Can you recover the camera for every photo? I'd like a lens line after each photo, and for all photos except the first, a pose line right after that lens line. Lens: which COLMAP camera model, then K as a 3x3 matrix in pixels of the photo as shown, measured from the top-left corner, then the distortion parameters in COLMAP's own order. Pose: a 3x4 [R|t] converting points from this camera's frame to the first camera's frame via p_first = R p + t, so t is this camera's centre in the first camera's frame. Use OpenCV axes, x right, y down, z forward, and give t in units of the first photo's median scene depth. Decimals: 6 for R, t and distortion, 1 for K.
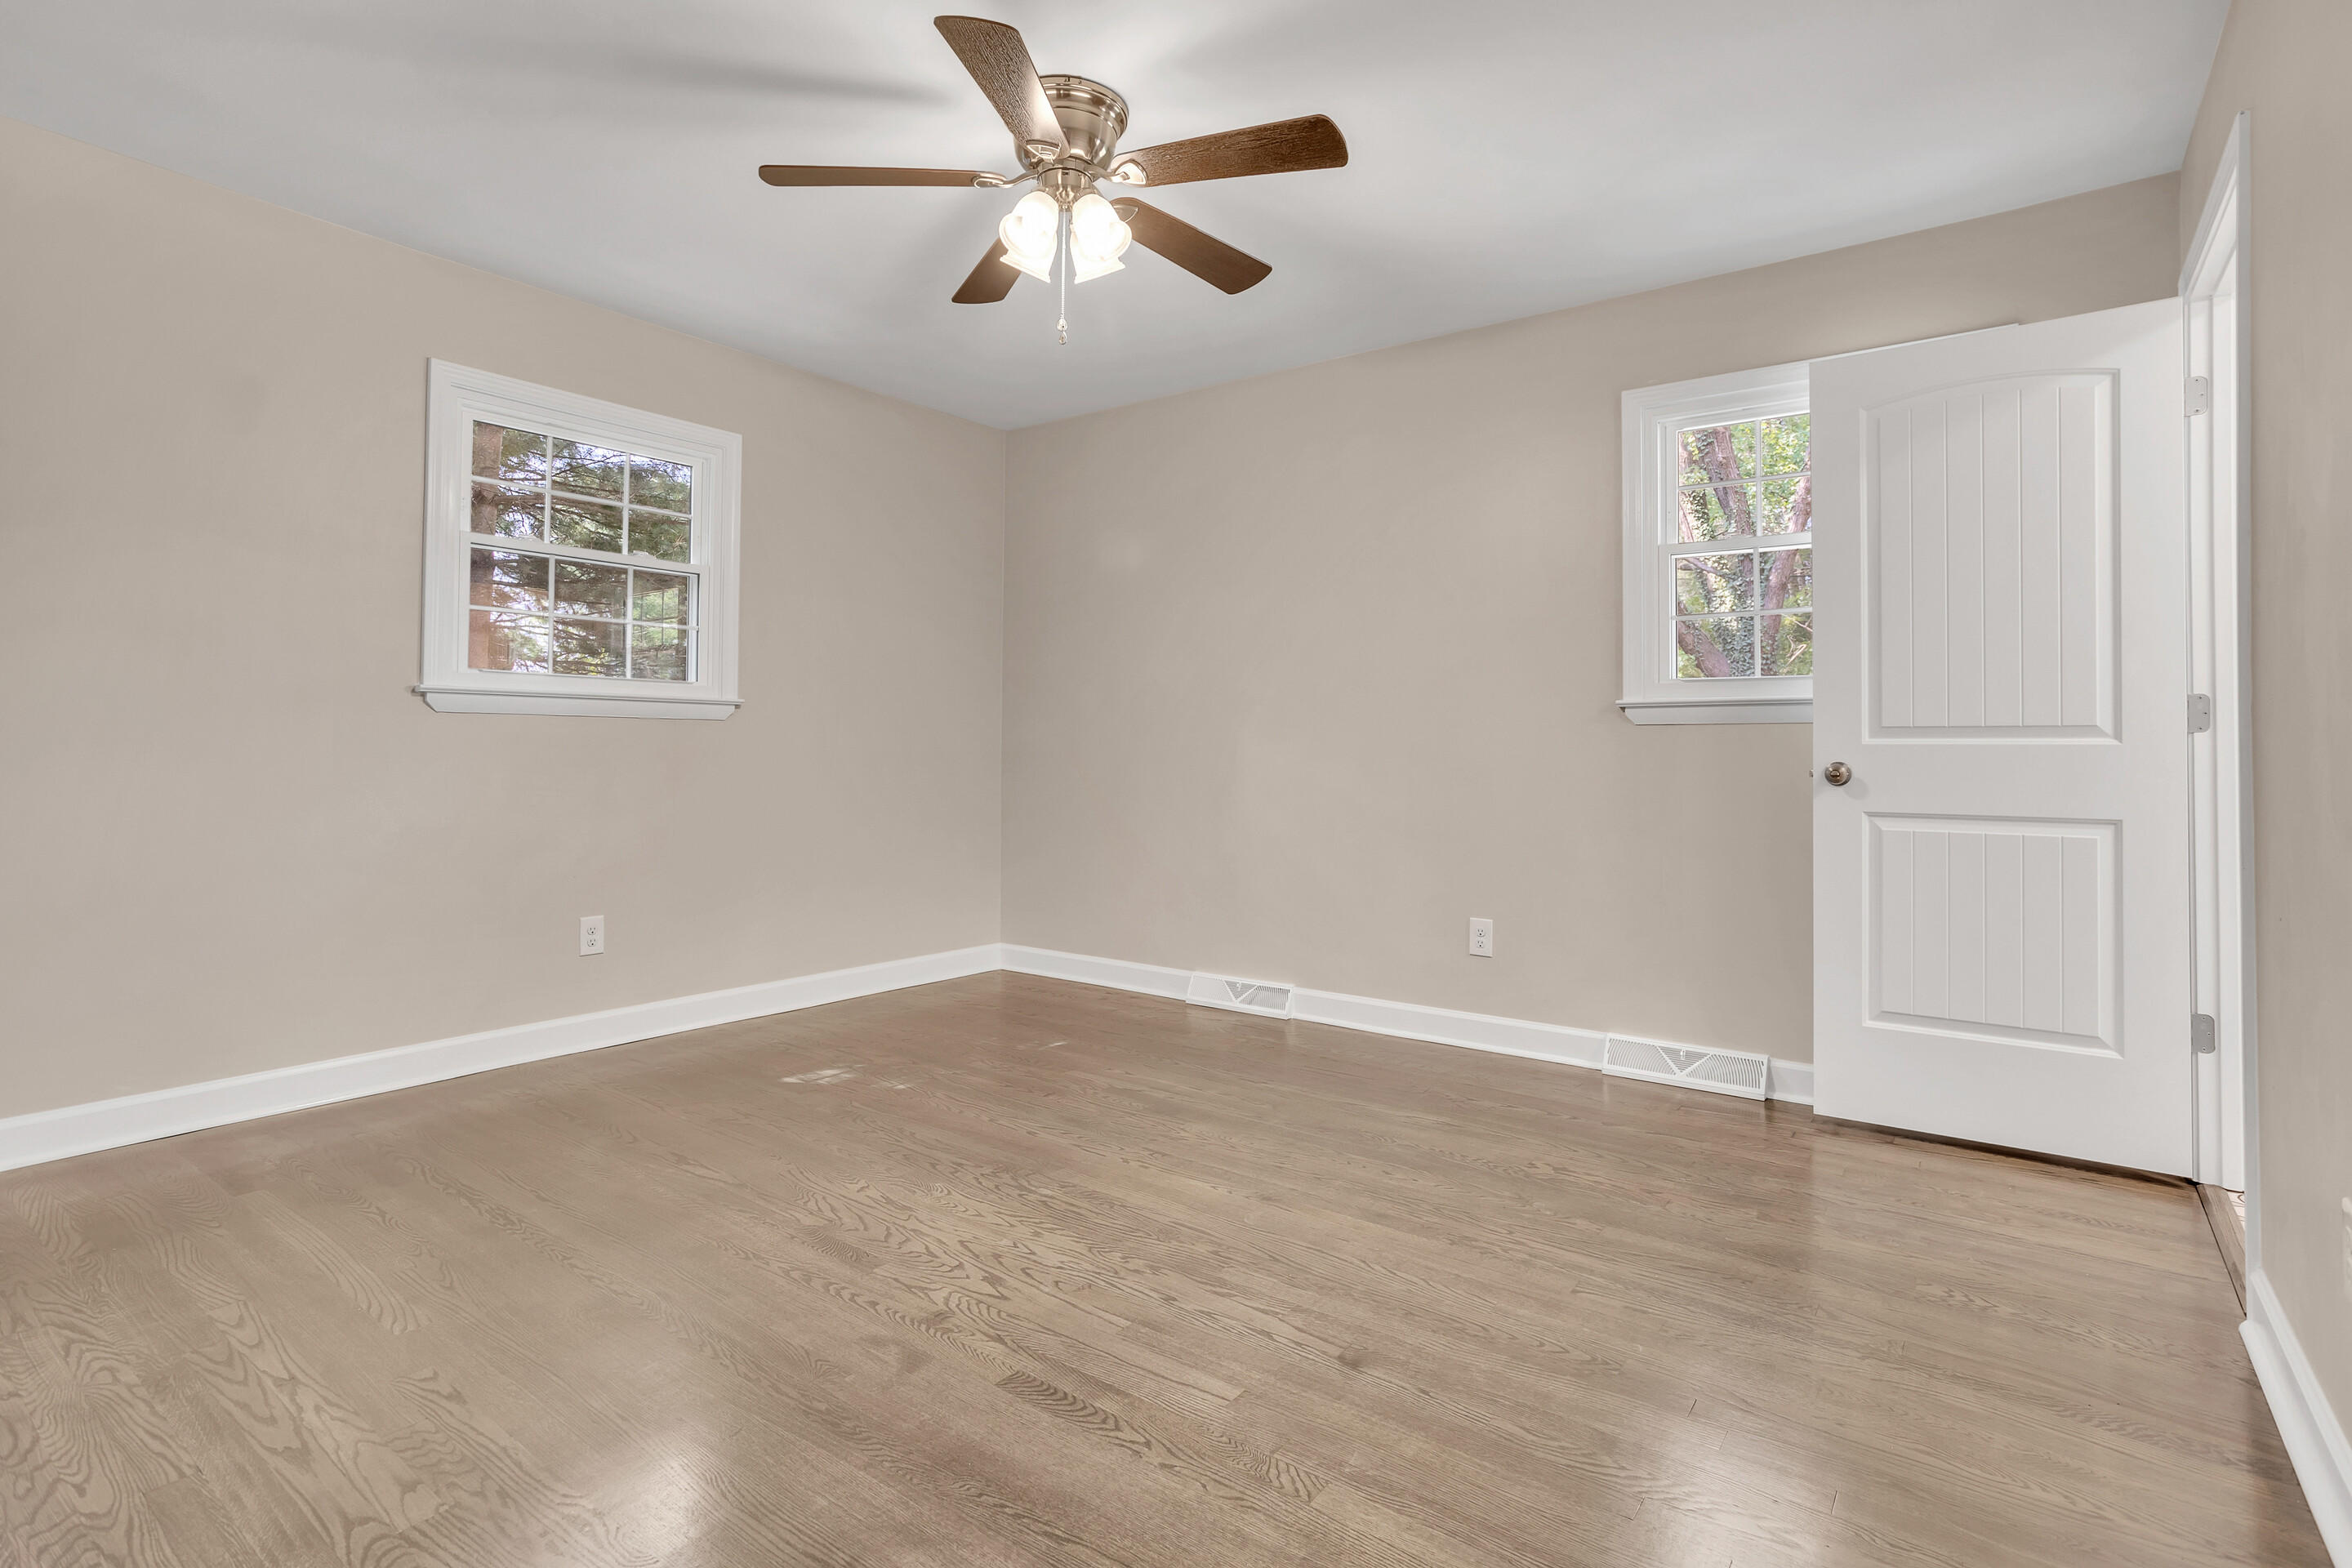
lens RADIAL K [[1113.3, 0, 1178.8], [0, 1113.3, 745.7], [0, 0, 1]] dist [-0.001242, -0.000003]
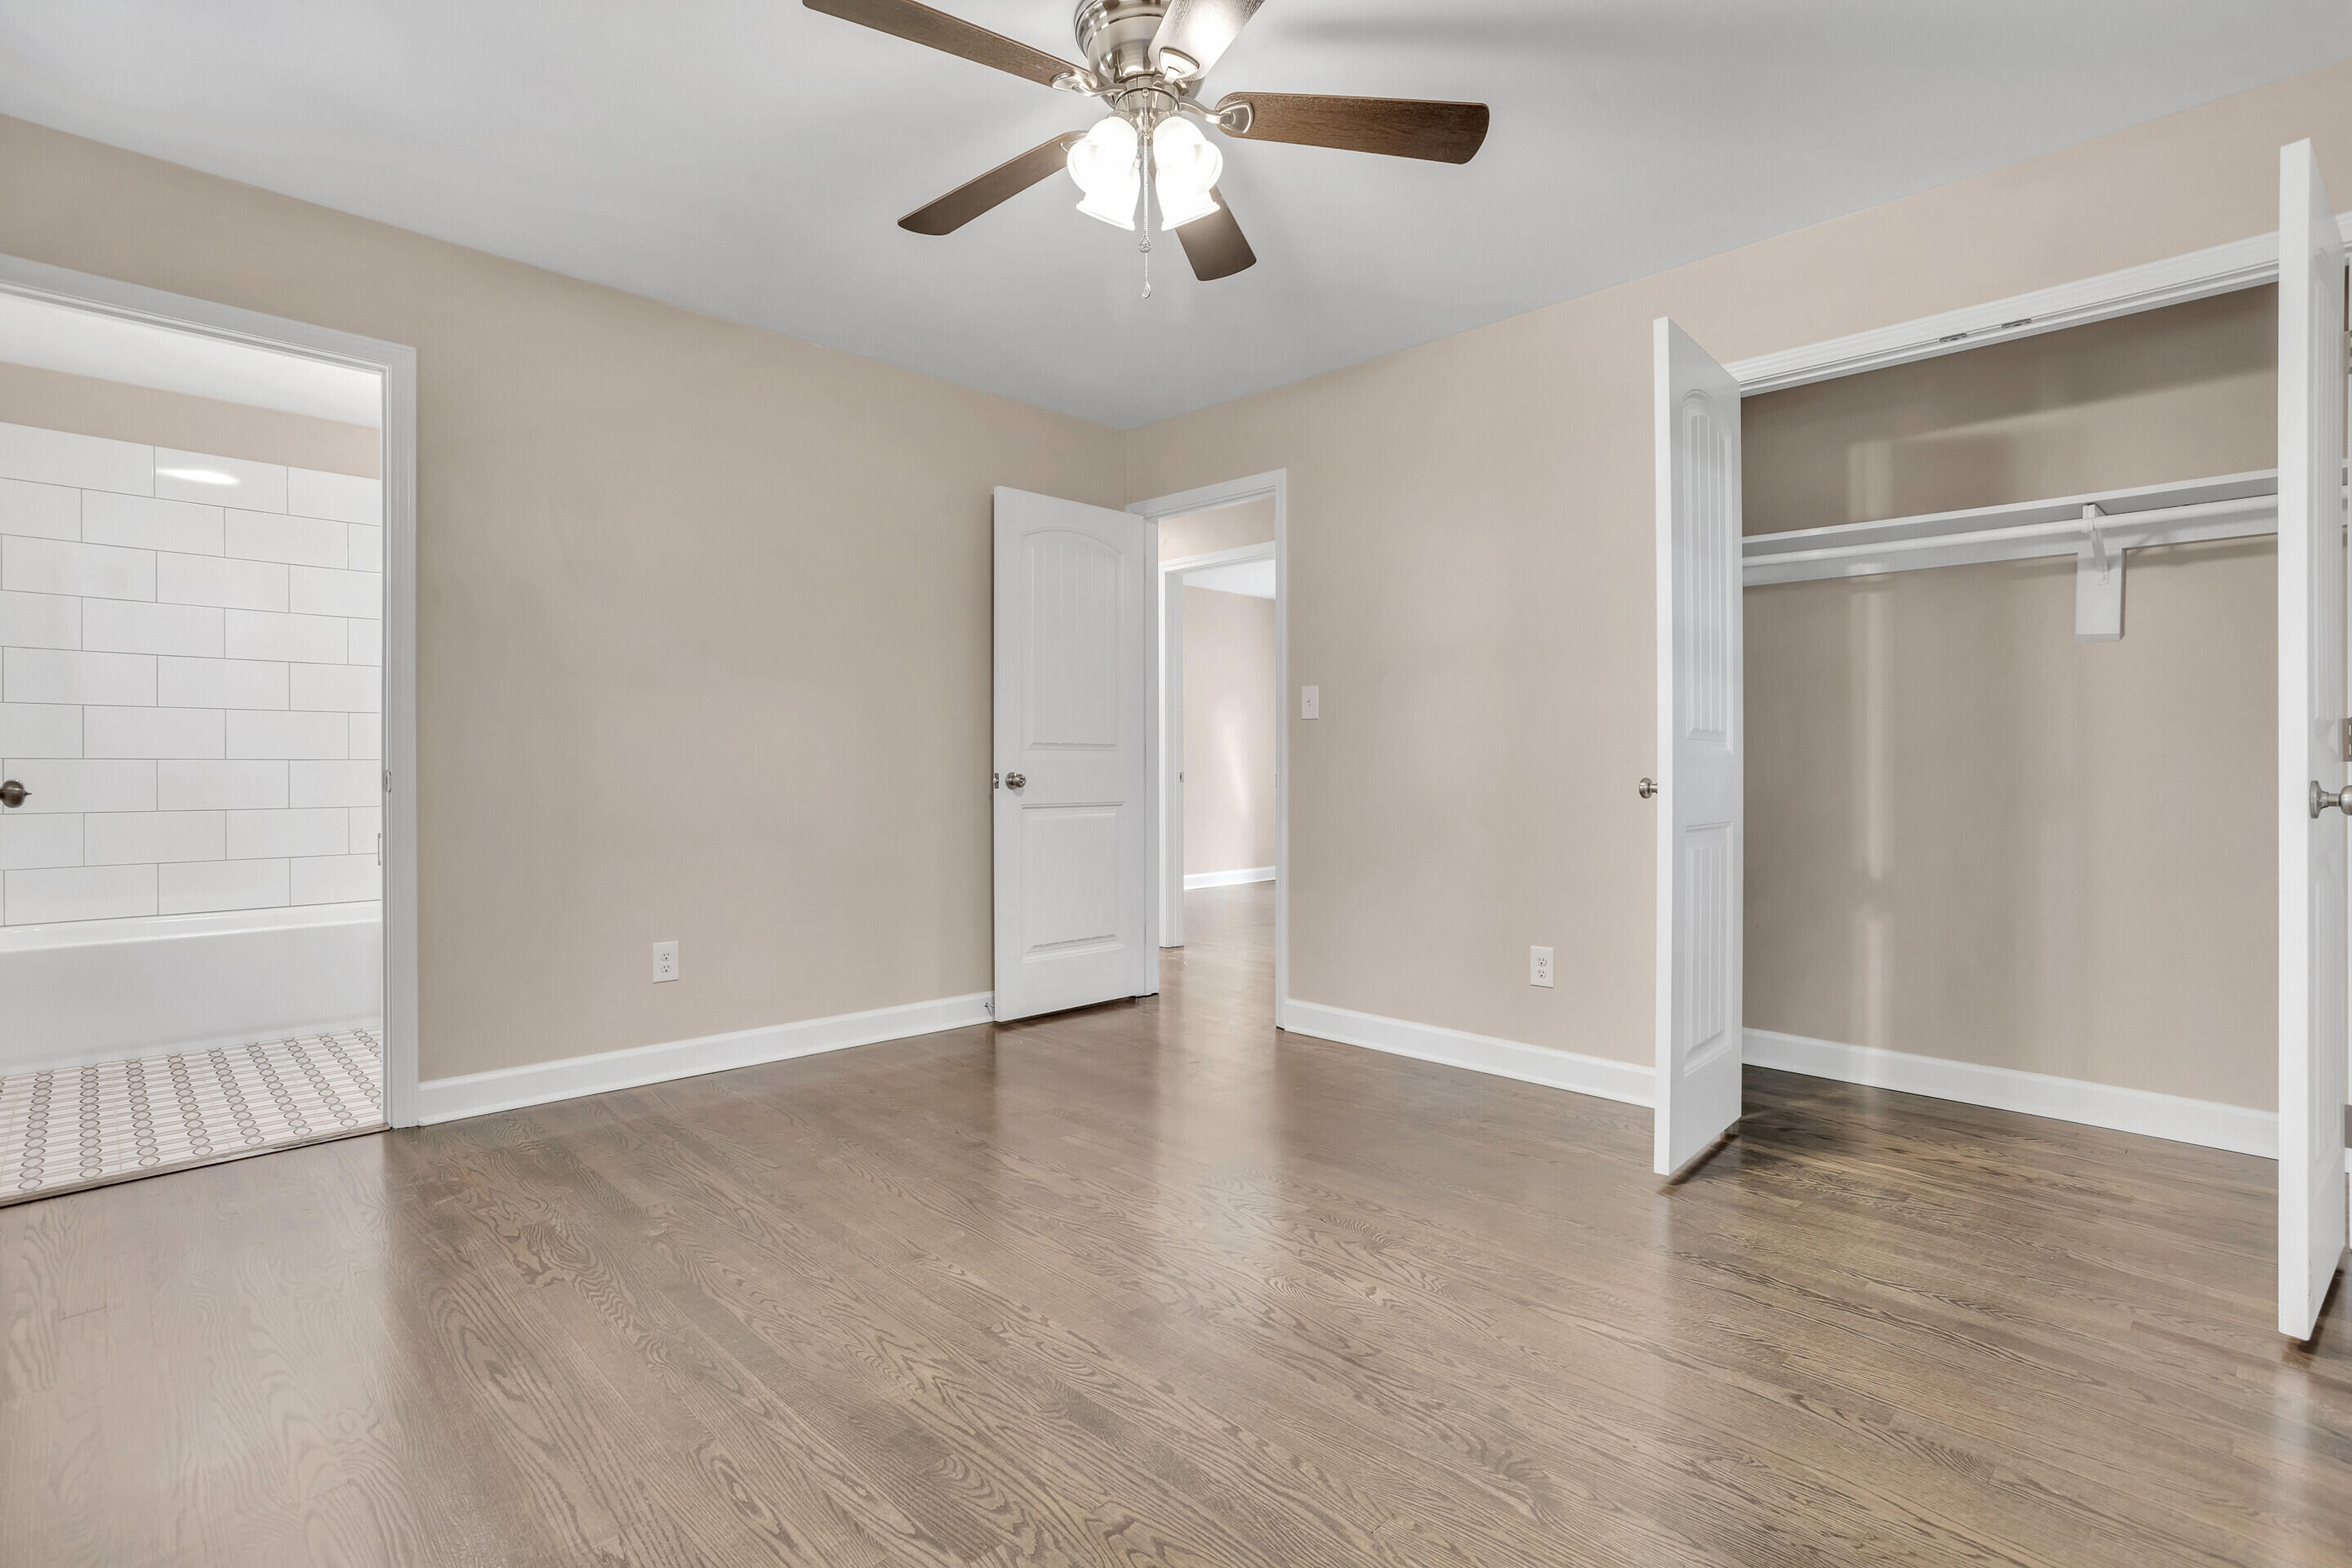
lens RADIAL K [[1113.3, 0, 1178.8], [0, 1113.3, 745.7], [0, 0, 1]] dist [-0.001242, -0.000003]
pose [[-0.988413, -0.005976, 0.151673, -0.277769], [-0.009078, 0.999763, -0.019770, 0.004391], [-0.151519, -0.020917, -0.988233, 1.946284]]
